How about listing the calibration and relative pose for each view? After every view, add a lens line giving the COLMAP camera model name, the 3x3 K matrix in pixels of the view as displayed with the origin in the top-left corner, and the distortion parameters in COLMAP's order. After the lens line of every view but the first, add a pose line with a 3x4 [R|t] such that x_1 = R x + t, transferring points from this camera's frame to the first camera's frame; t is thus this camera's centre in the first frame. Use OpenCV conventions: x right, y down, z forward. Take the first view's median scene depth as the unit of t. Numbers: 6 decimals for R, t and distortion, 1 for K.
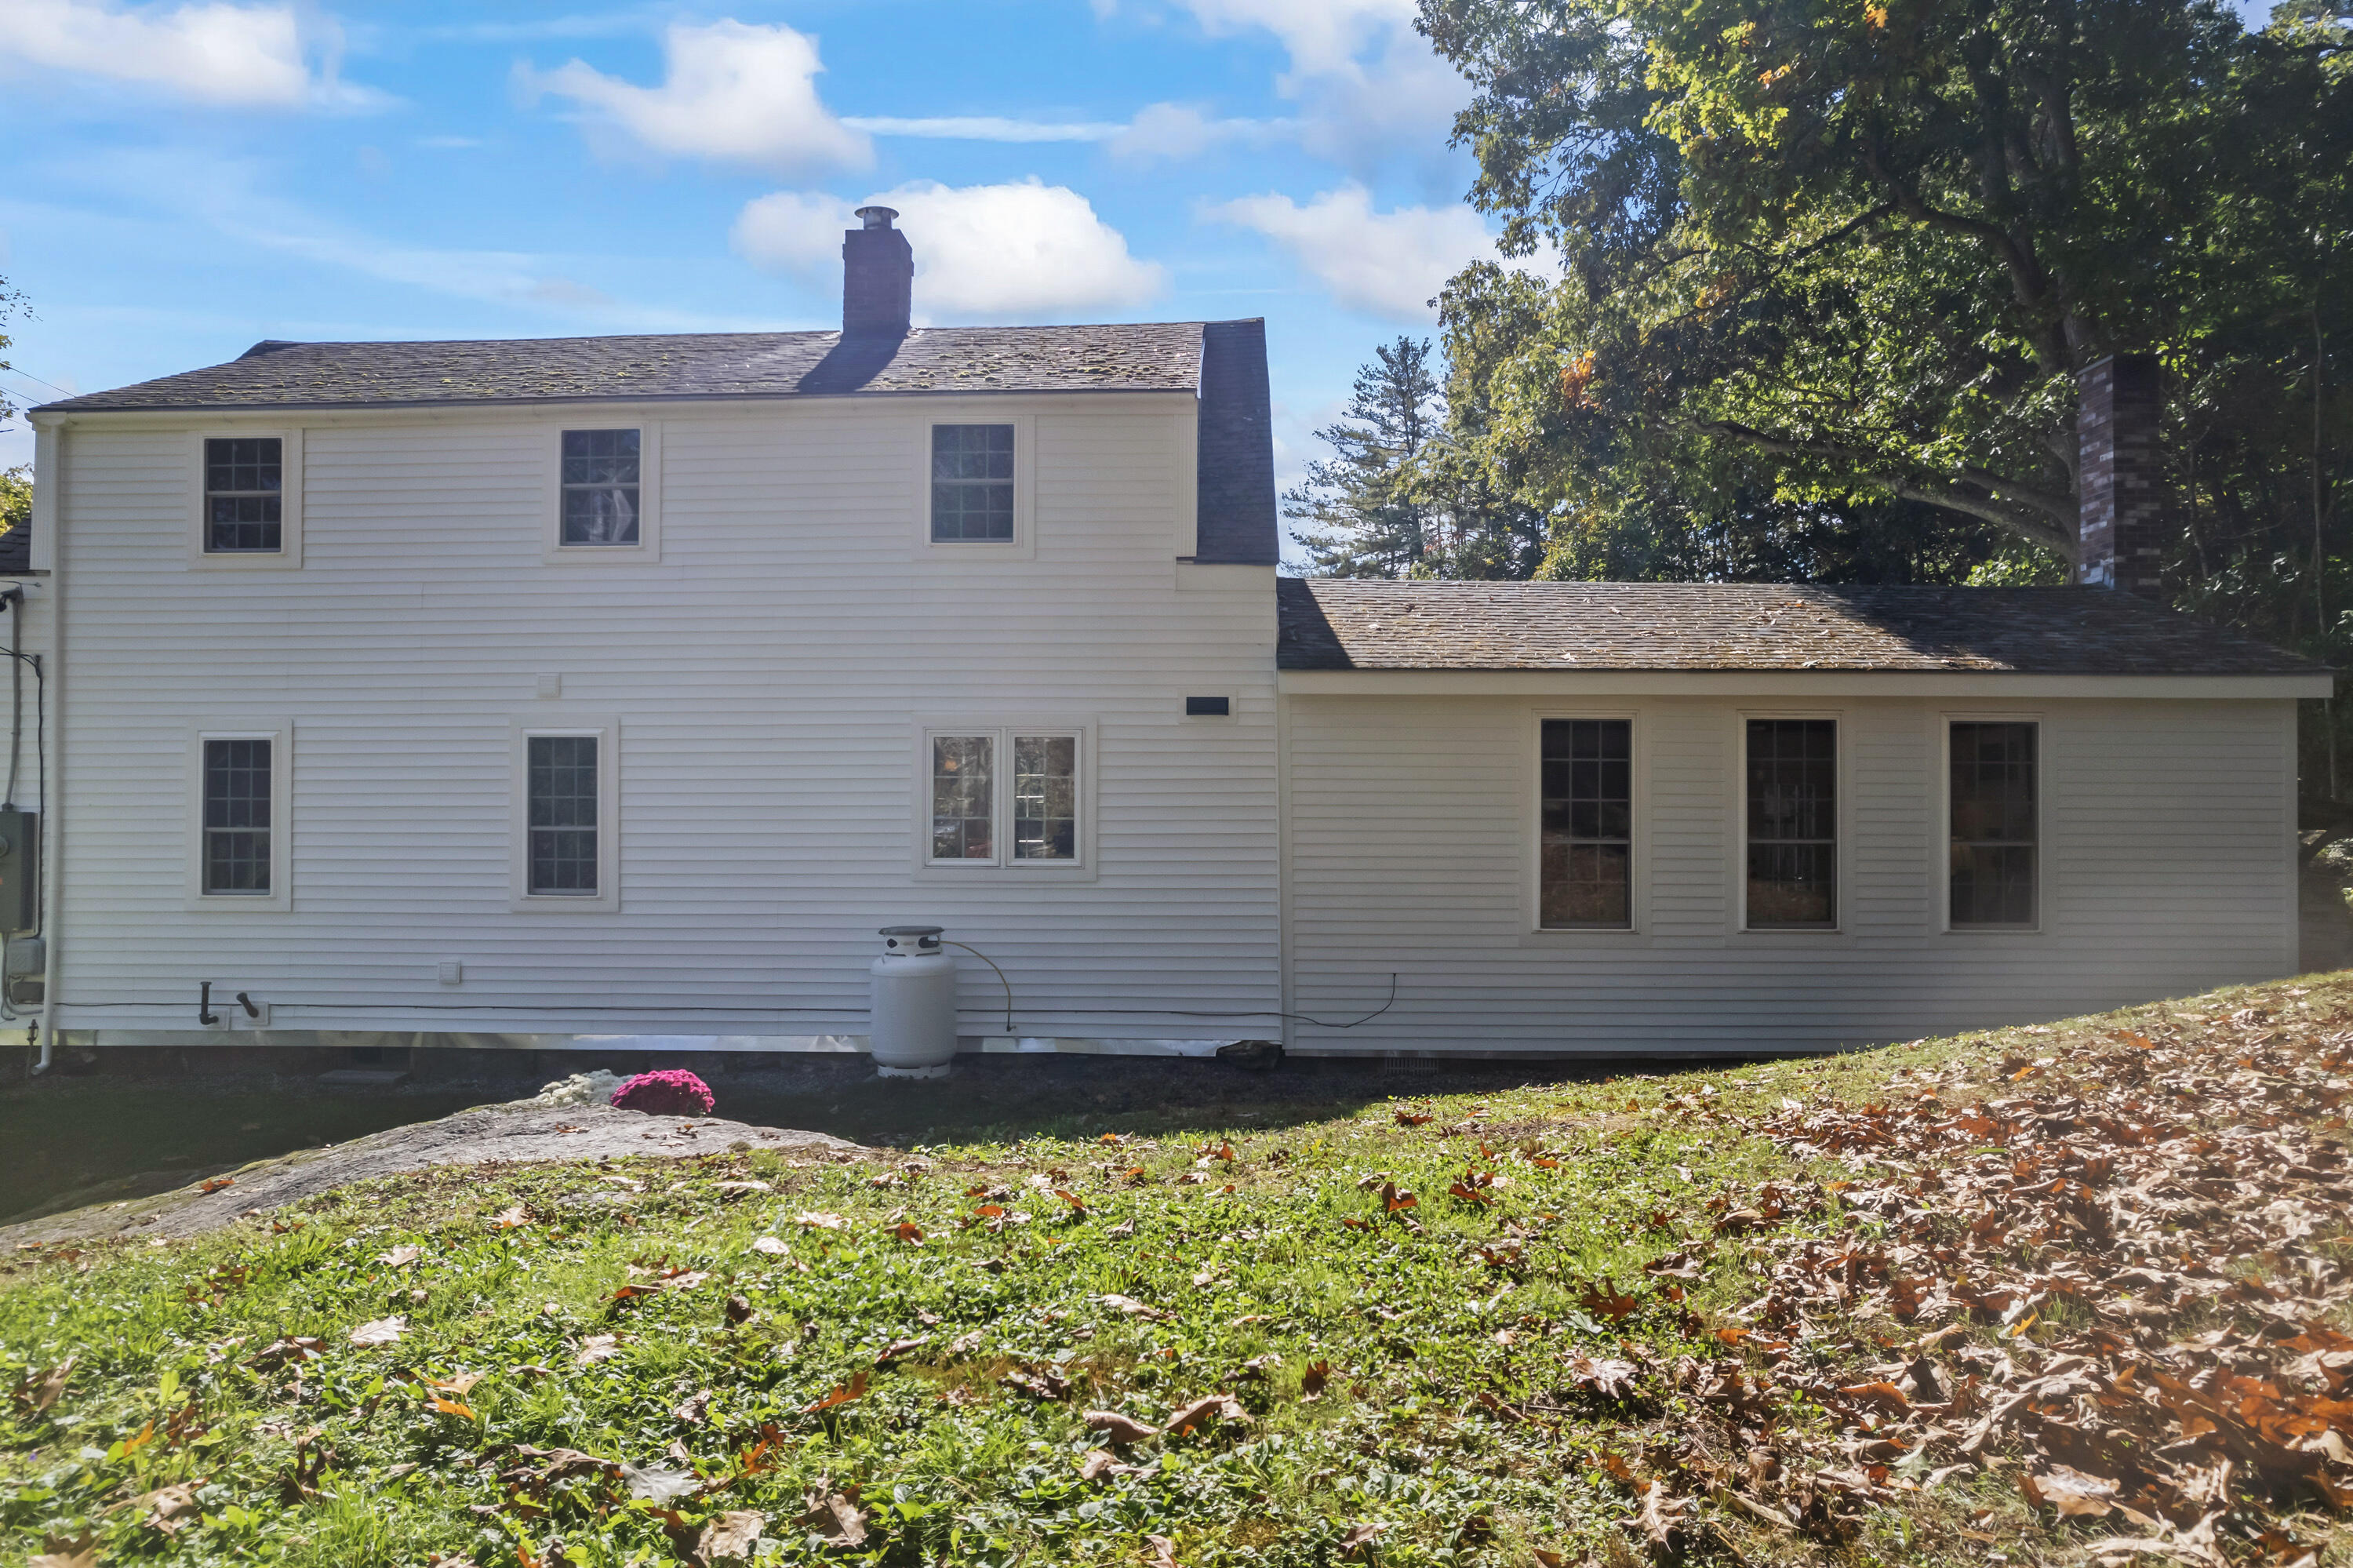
lens RADIAL K [[1511.1, 0, 1176.1], [0, 1511.1, 786.0], [0, 0, 1]] dist [-0.007946, 0.017541]
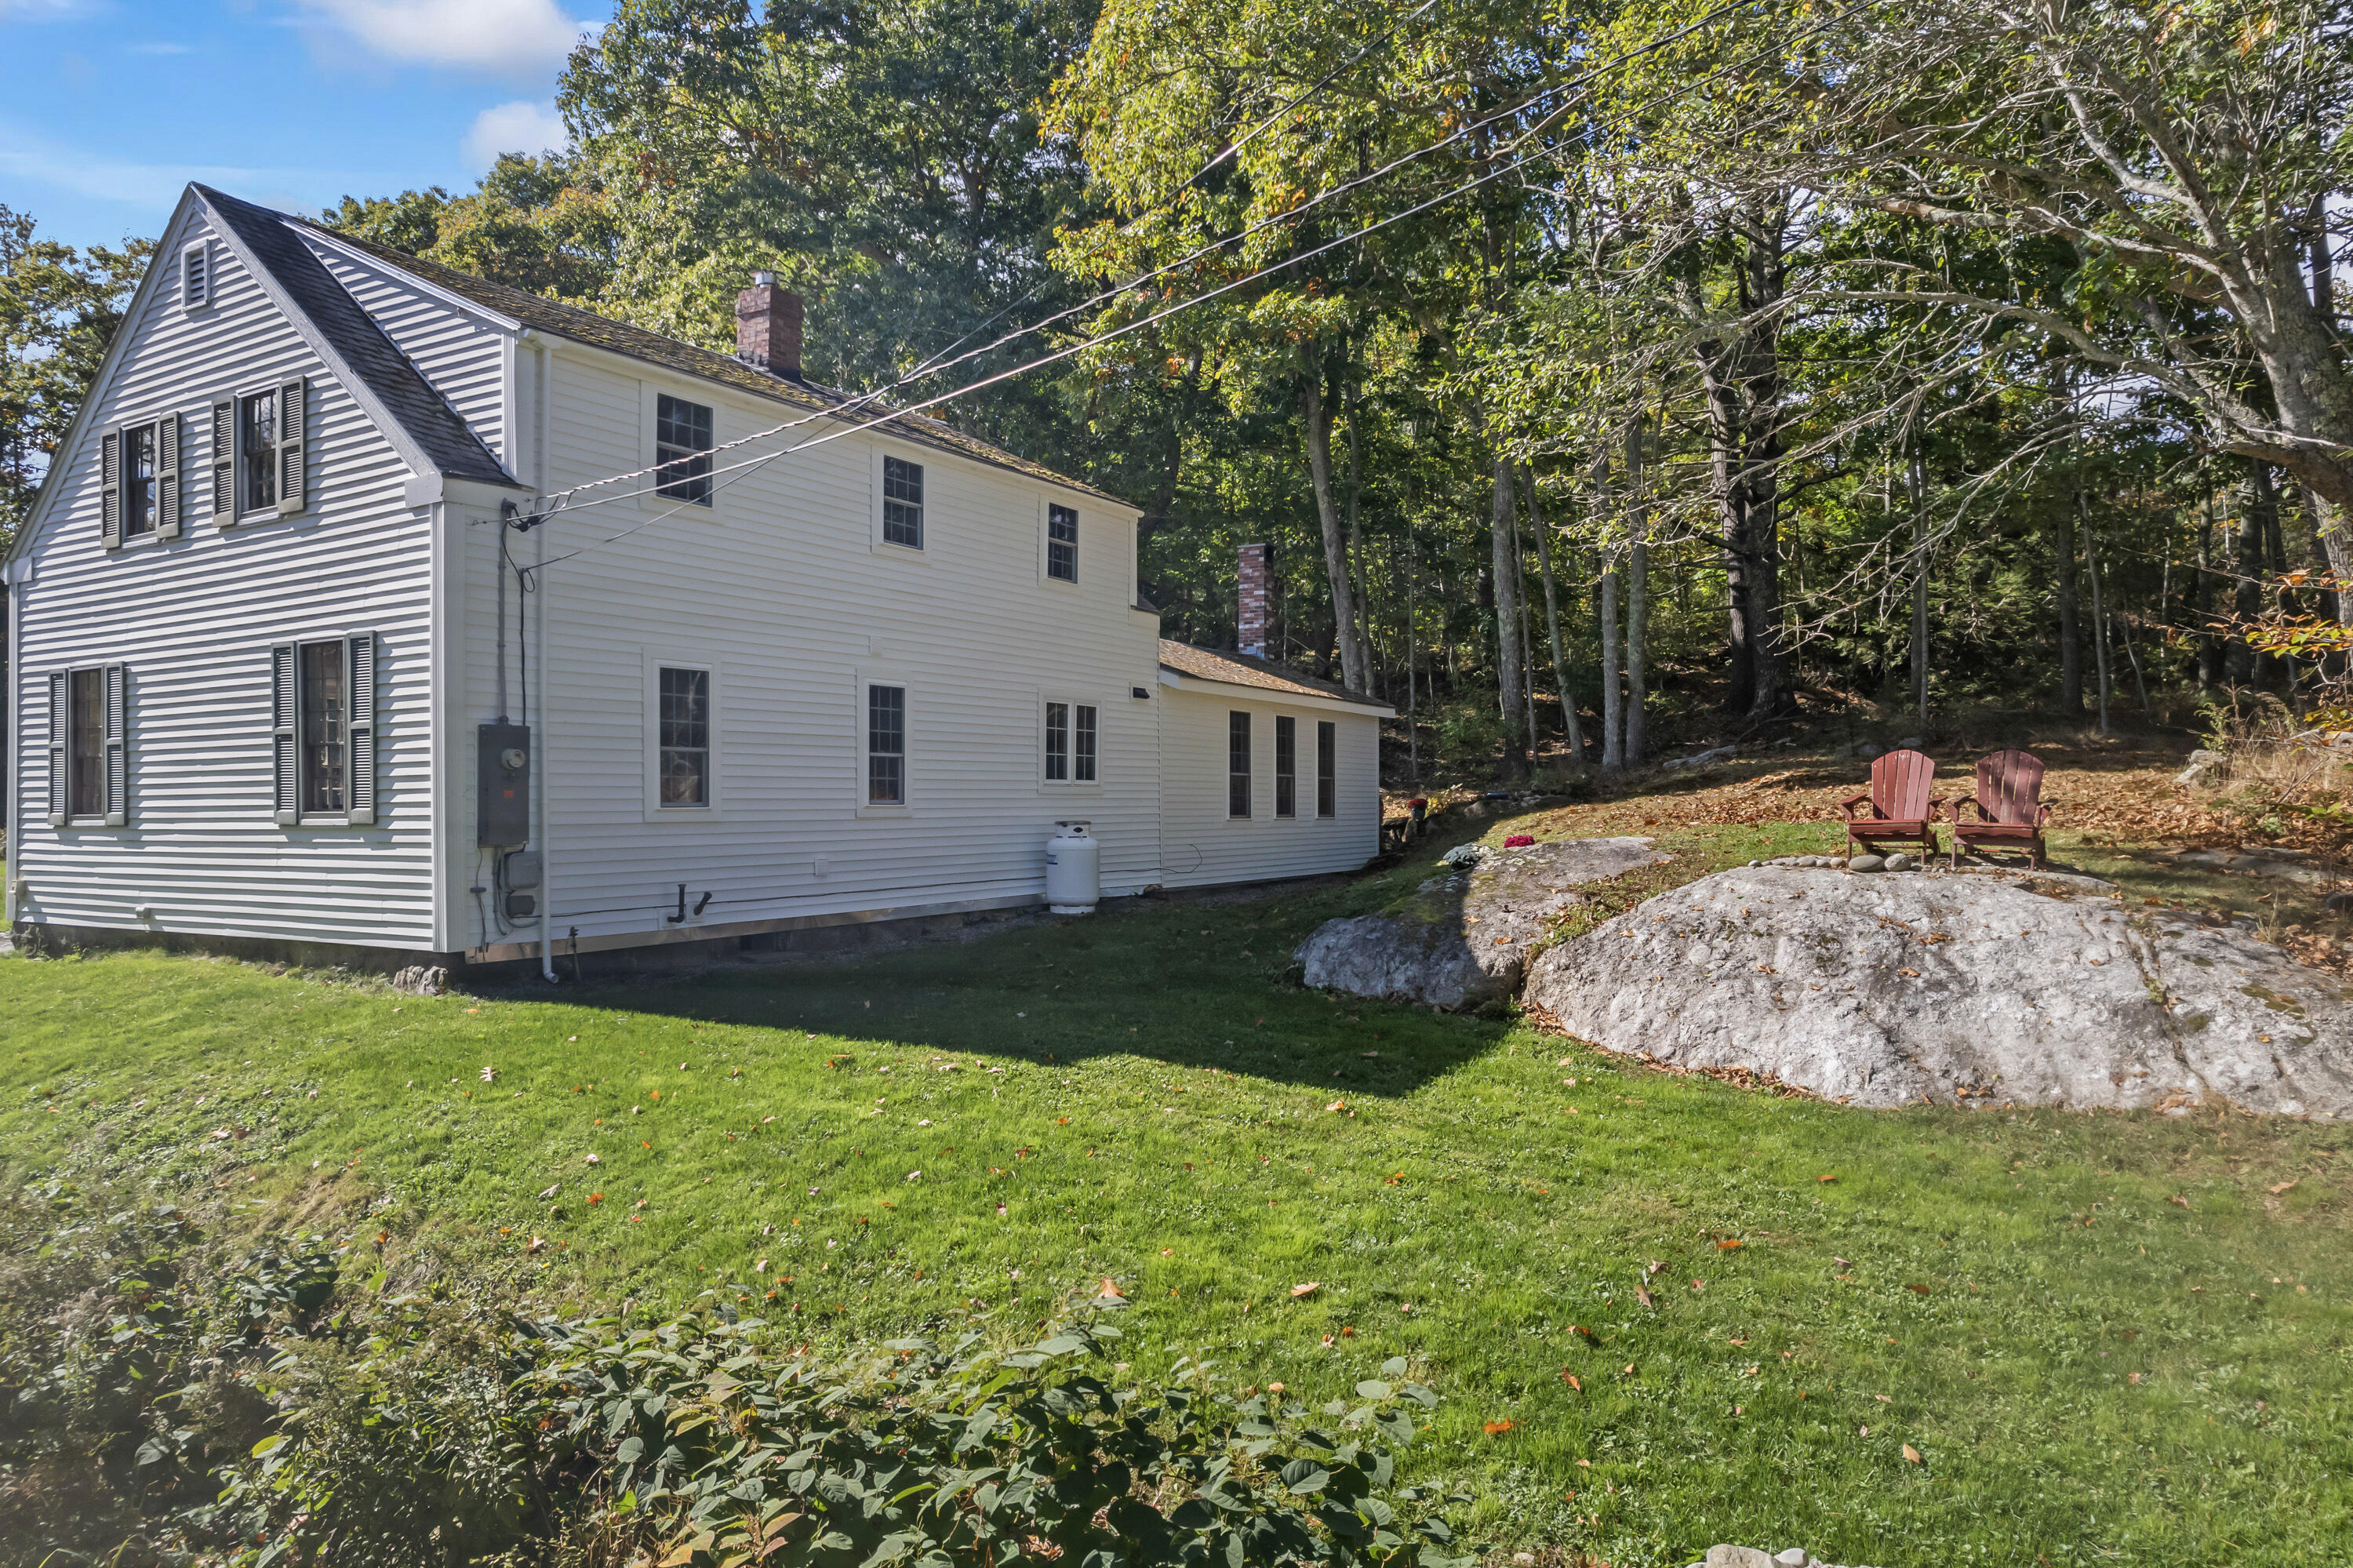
lens RADIAL K [[1511.1, 0, 1172.5], [0, 1511.1, 790.7], [0, 0, 1]] dist [-0.007946, 0.017541]
pose [[0.443636, 0.000982, 0.896207, -1.496598], [-0.012321, 0.999912, 0.005004, 0.050810], [-0.896123, -0.013262, 0.443609, 0.179898]]
